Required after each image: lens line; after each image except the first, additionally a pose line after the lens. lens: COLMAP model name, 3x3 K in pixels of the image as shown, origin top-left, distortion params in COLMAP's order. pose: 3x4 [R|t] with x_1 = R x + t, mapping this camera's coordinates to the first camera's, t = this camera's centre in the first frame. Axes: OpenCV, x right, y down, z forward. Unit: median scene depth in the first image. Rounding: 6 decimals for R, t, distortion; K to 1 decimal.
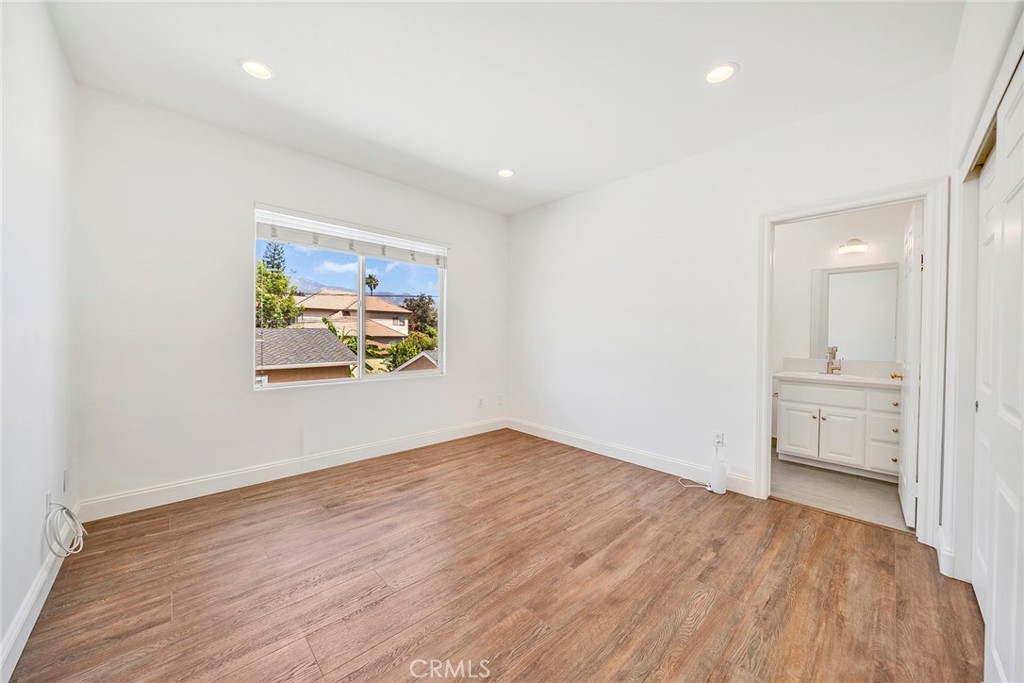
lens RADIAL K [[357.6, 0, 513.4], [0, 357.6, 342.7], [0, 0, 1]] dist [-0.001801, -0.000177]
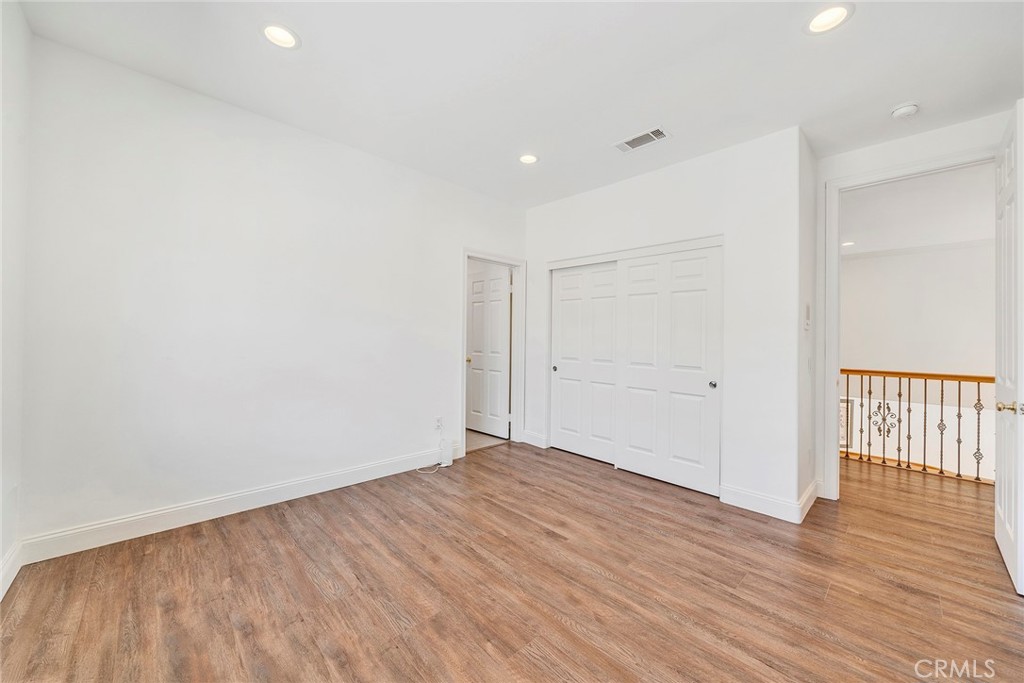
lens RADIAL K [[357.6, 0, 514.9], [0, 357.6, 338.9], [0, 0, 1]] dist [-0.001801, -0.000177]
pose [[0.037873, -0.008996, 0.999242, -0.720268], [0.003997, 0.999953, 0.008851, -0.030530], [-0.999275, 0.003659, 0.037907, 0.800688]]
